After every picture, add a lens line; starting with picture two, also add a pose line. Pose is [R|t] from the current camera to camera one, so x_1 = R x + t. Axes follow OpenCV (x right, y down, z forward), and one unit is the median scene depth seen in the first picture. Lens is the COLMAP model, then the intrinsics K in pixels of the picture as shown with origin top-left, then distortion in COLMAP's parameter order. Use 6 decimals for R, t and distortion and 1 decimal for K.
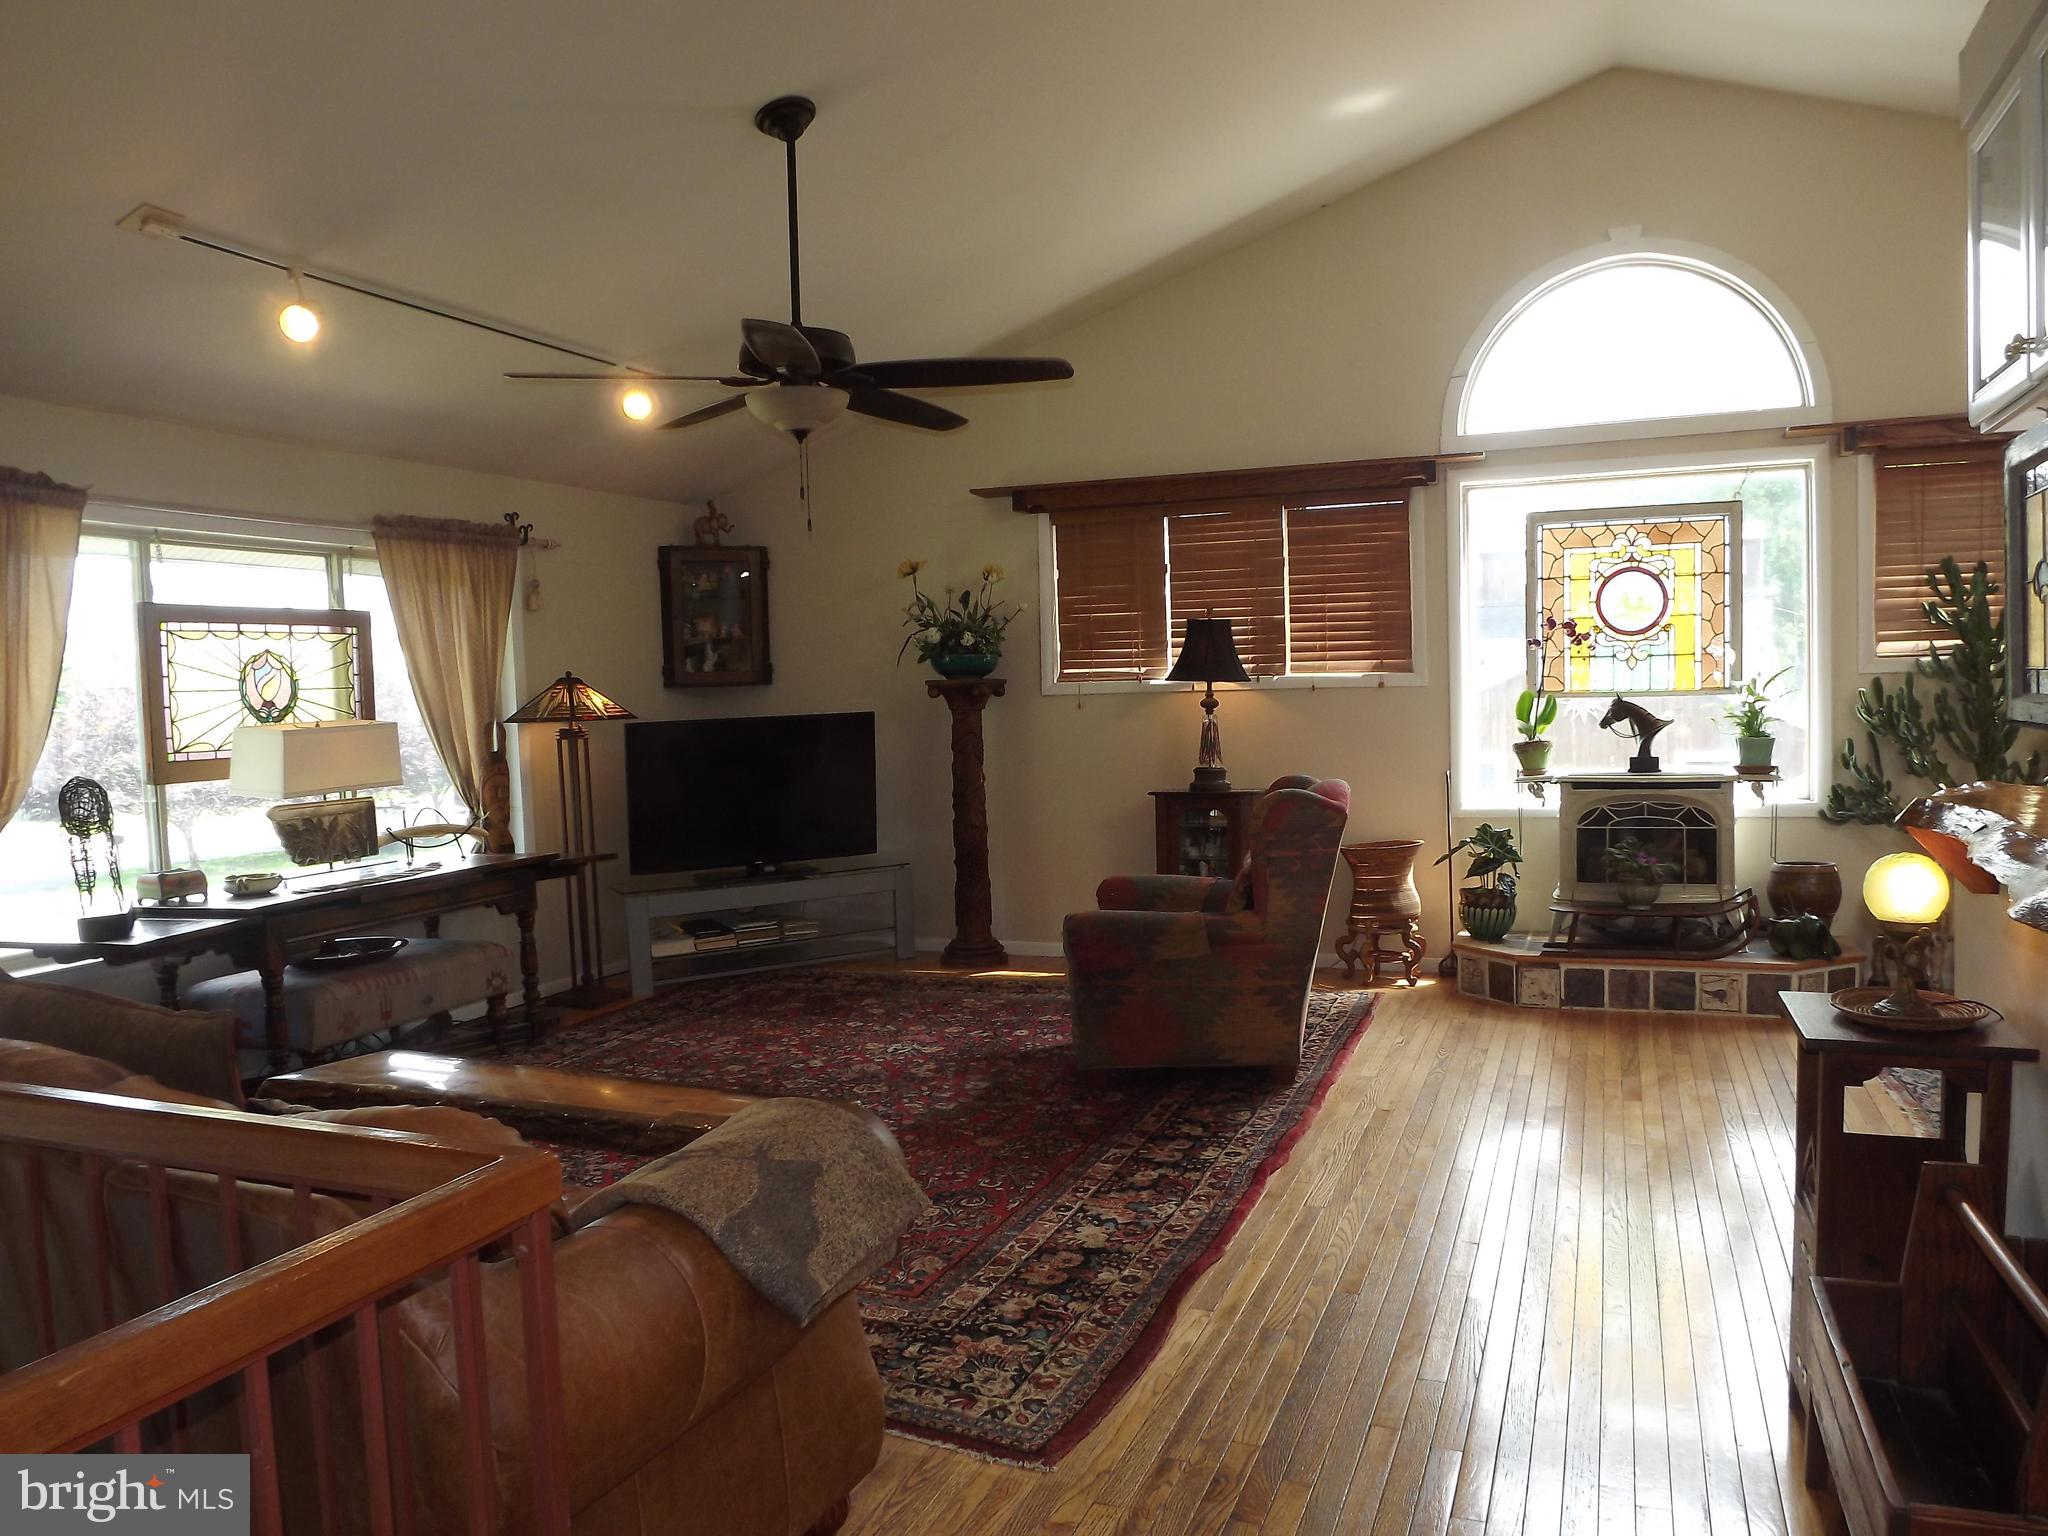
lens RADIAL K [[1476.3, 0, 1026.2], [0, 1476.3, 774.9], [0, 0, 1]] dist [-0.049959, 0.000656]
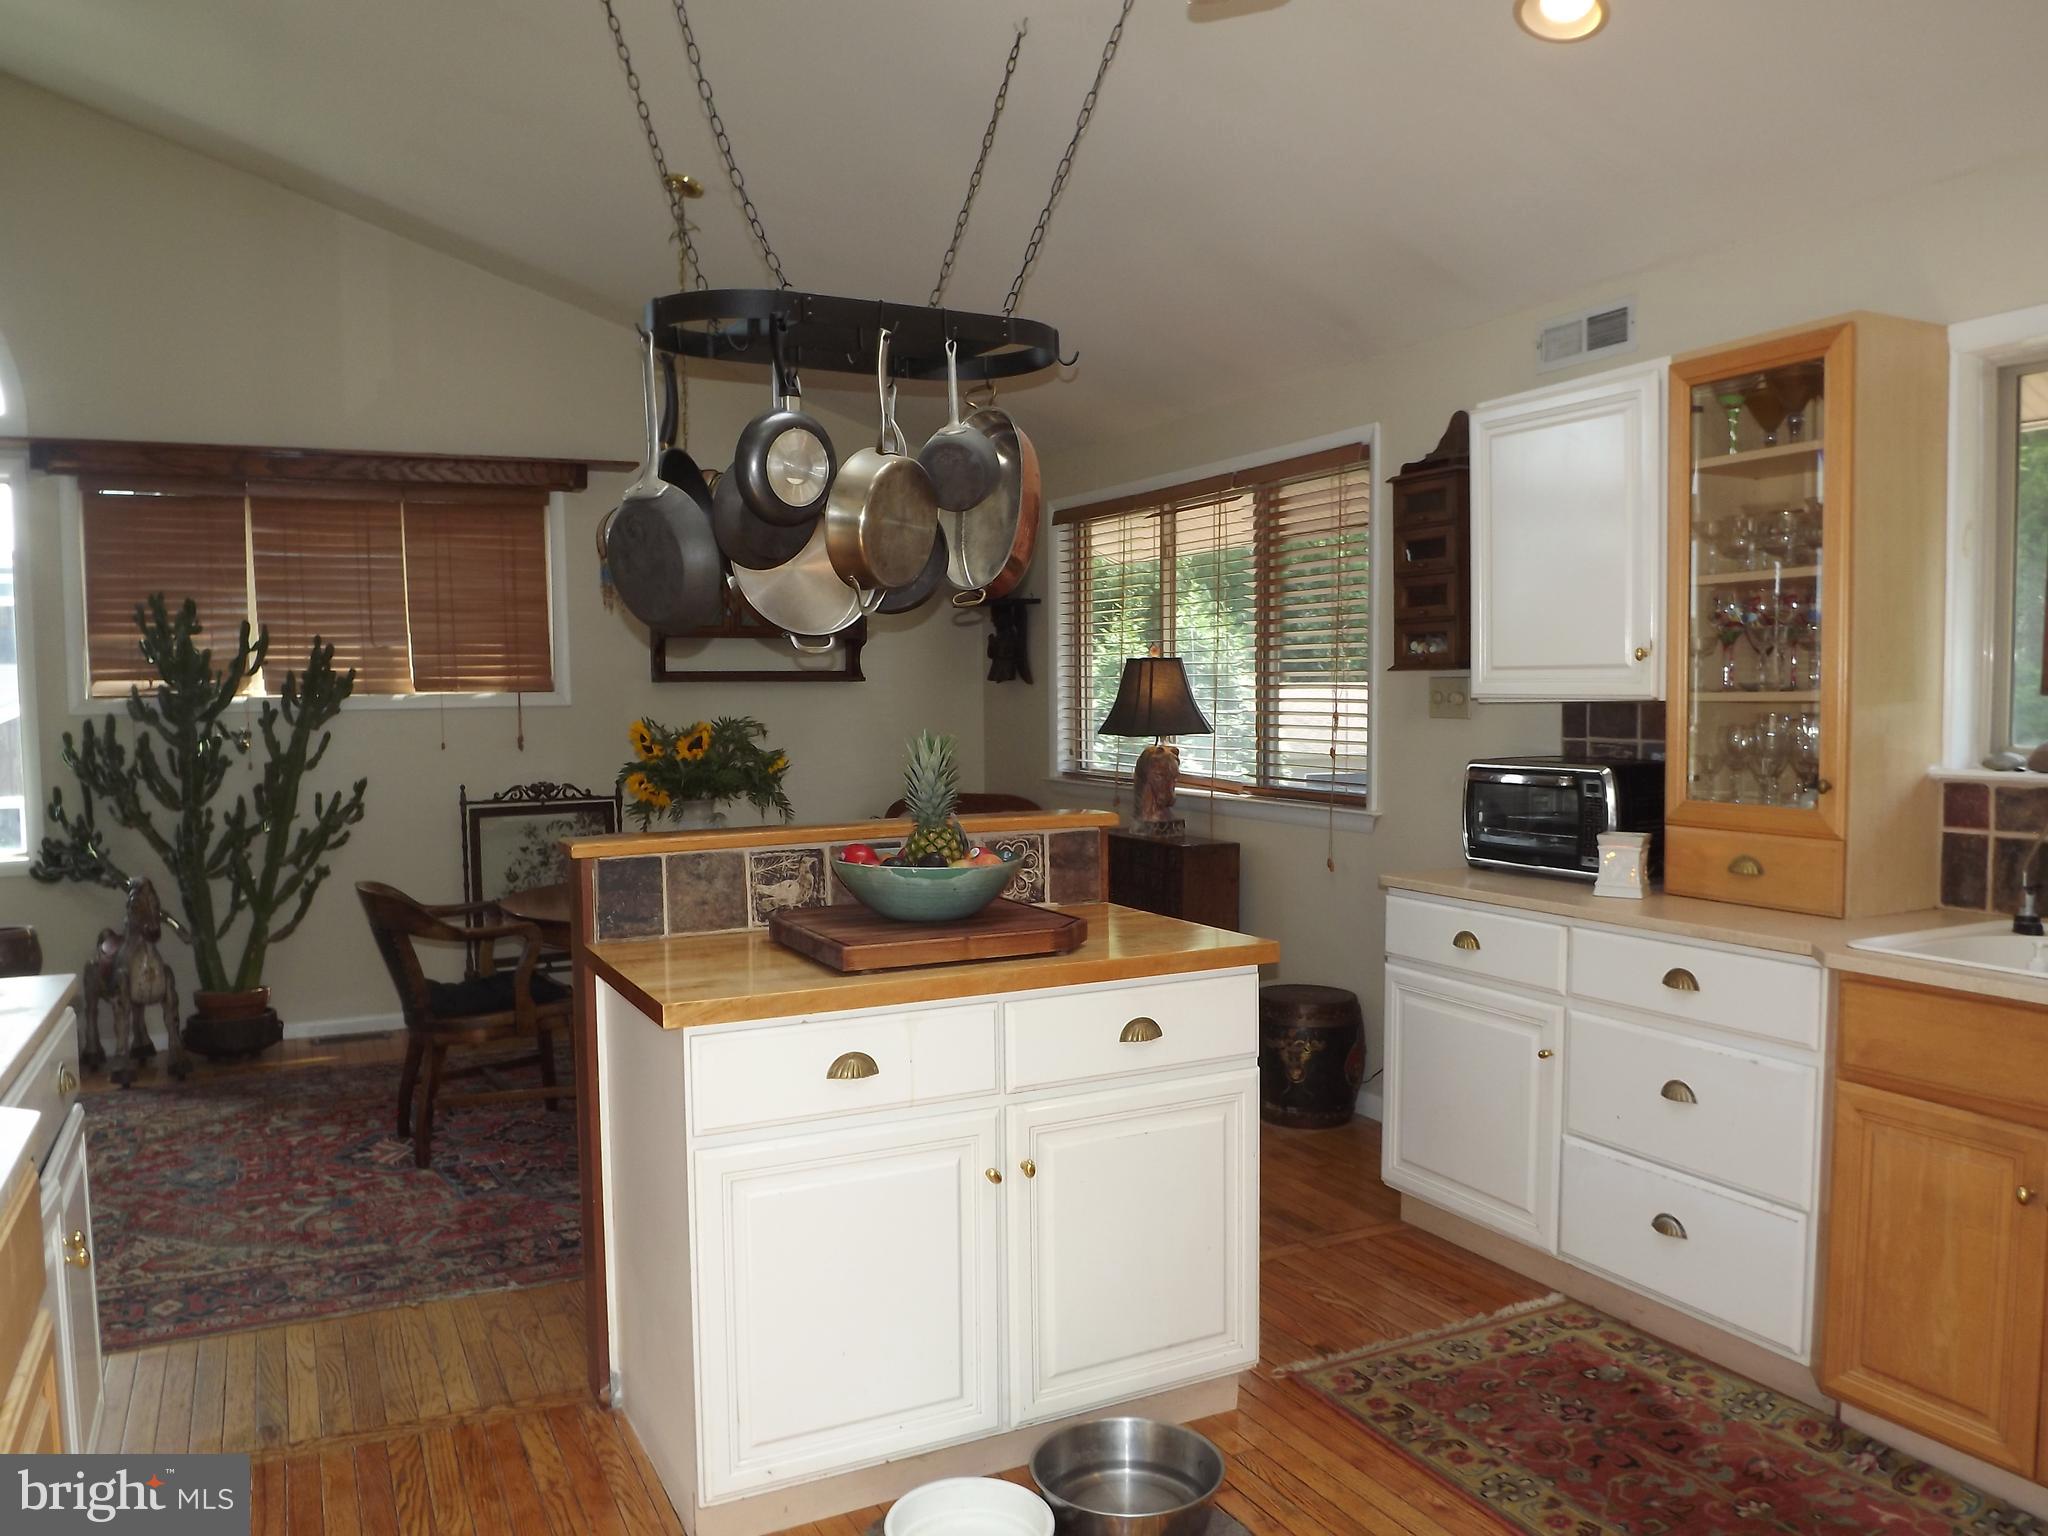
lens RADIAL K [[1492.4, 0, 1023.8], [0, 1492.4, 778.7], [0, 0, 1]] dist [-0.064360, 0.022739]
pose [[0.663078, -0.022884, 0.748200, 0.286214], [0.037156, 0.999307, -0.002365, -0.005583], [-0.747627, 0.029368, 0.663469, -0.050877]]
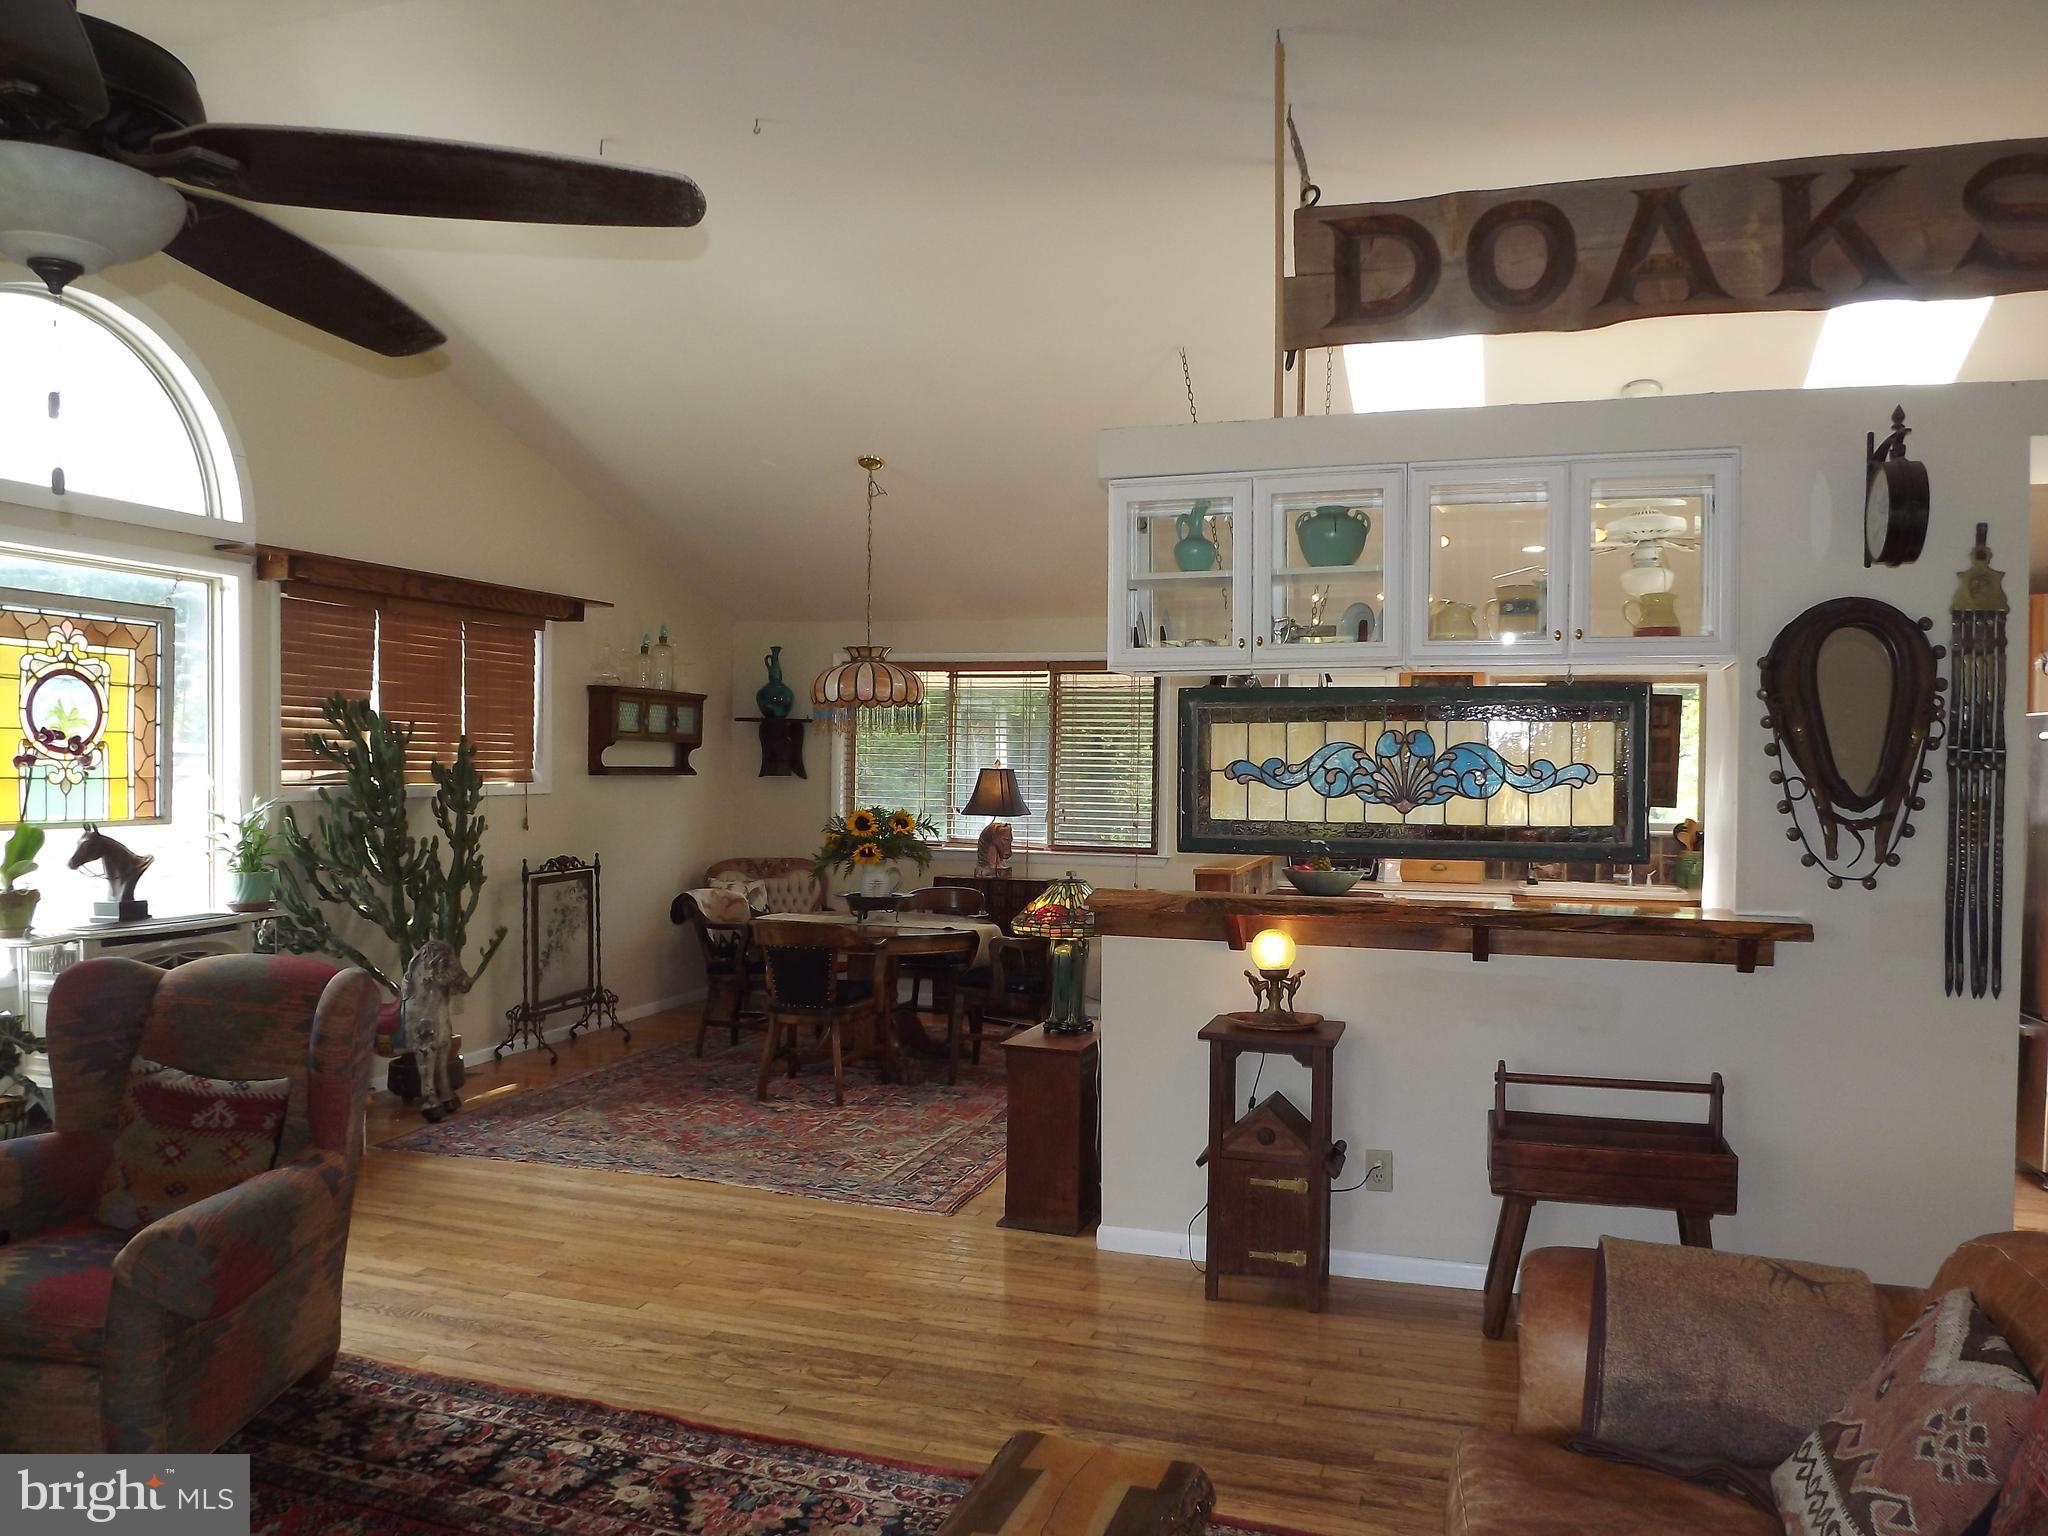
lens RADIAL K [[1483.8, 0, 1037.0], [0, 1483.8, 791.5], [0, 0, 1]] dist [-0.057598, 0.011055]
pose [[-0.075423, 0.008777, 0.997113, -0.448324], [0.050852, 0.998694, -0.004944, -0.045300], [-0.995854, 0.050333, -0.075771, 0.556399]]
